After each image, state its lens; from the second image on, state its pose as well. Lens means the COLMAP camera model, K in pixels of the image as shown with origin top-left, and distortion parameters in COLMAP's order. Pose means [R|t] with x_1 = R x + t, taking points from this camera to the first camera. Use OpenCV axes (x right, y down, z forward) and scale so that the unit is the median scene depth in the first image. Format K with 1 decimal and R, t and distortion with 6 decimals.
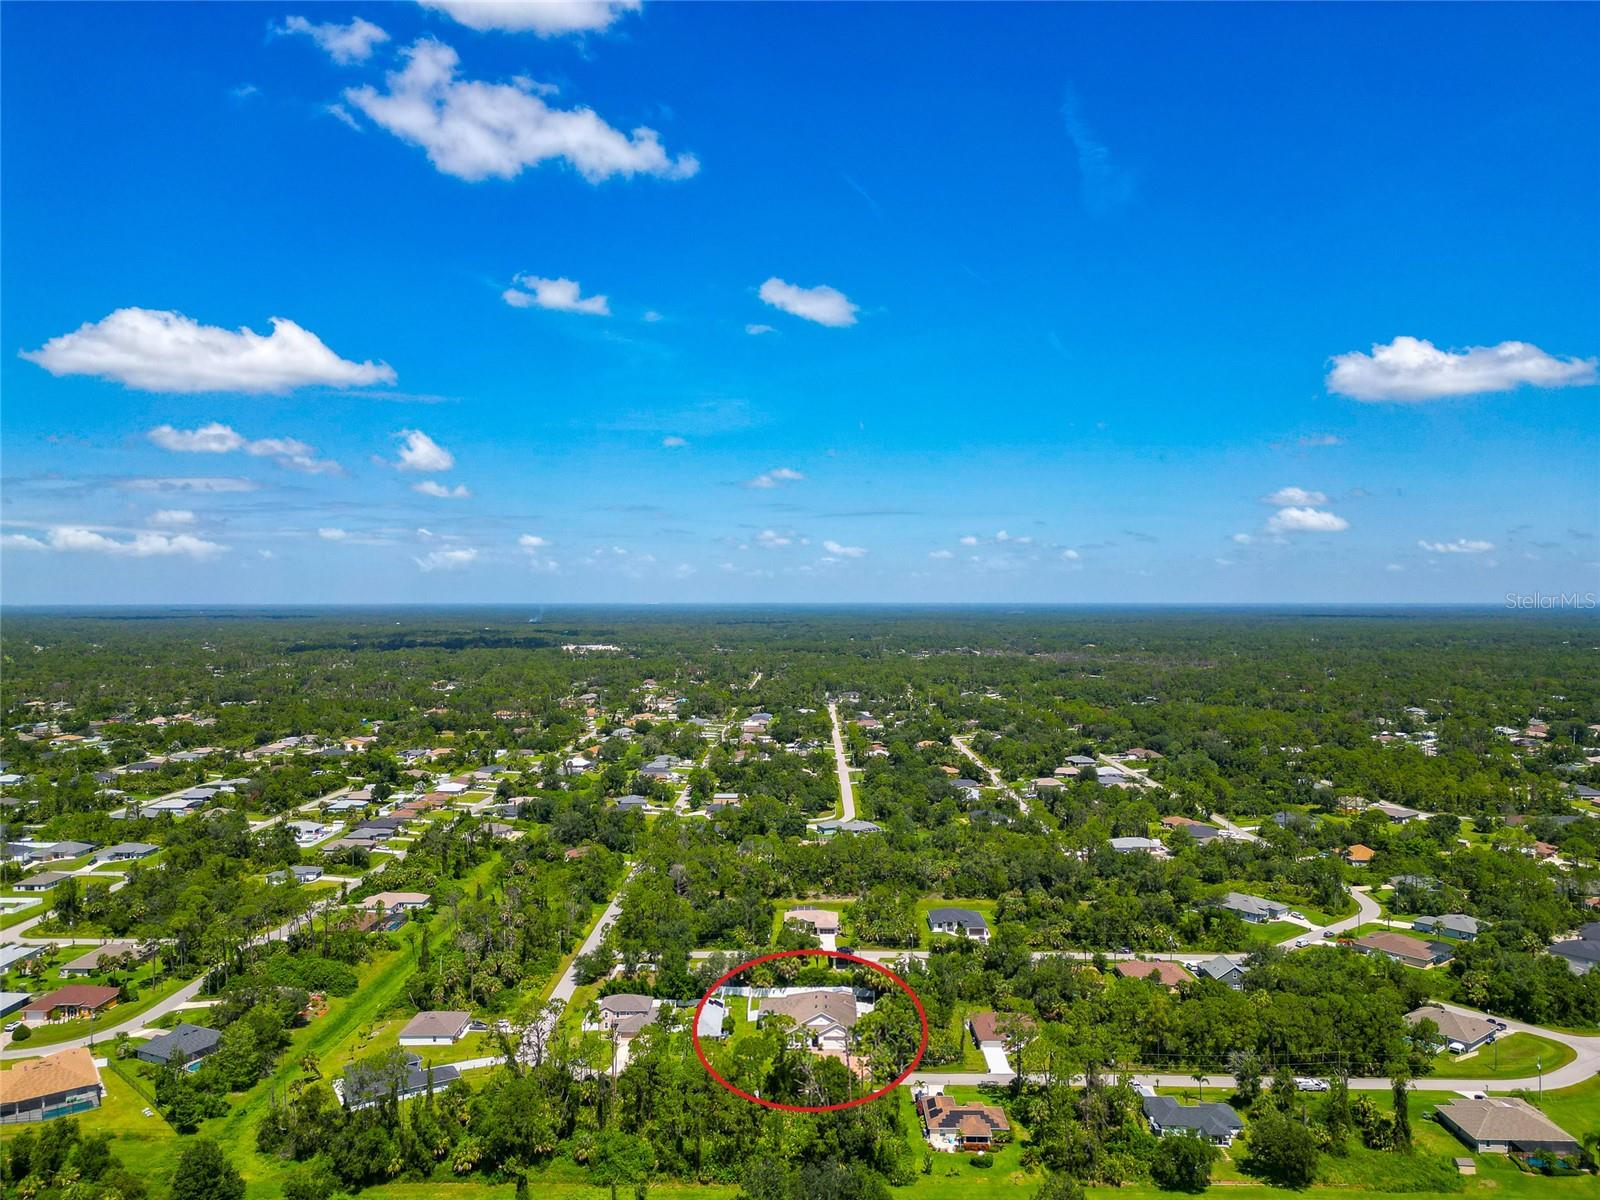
lens RADIAL K [[1116.7, 0, 802.4], [0, 1116.7, 597.3], [0, 0, 1]] dist [-0.105089, -0.002588]
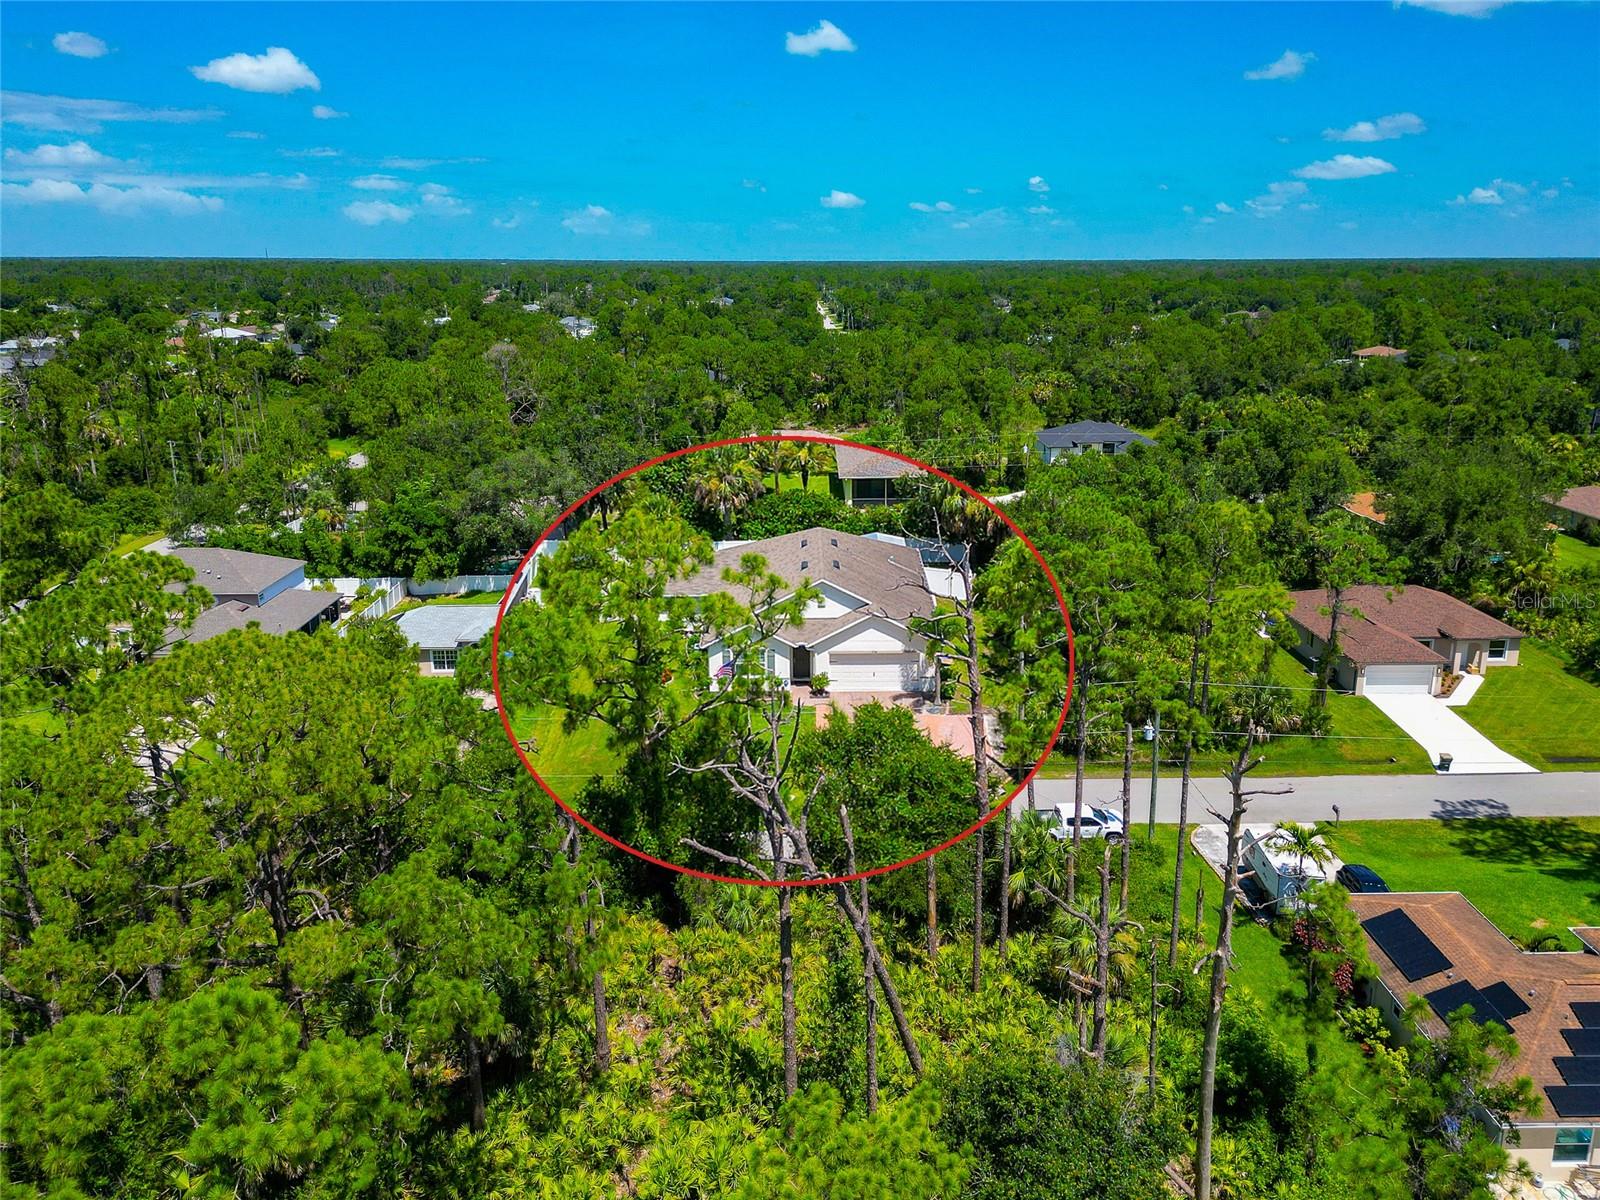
lens RADIAL K [[1125.0, 0, 800.1], [0, 1125.0, 600.6], [0, 0, 1]] dist [-0.004528, -0.002836]
pose [[0.999834, -0.011730, 0.013943, 0.007756], [0.007584, 0.963702, 0.266874, 0.311956], [-0.016567, -0.266724, 0.963631, 0.728552]]
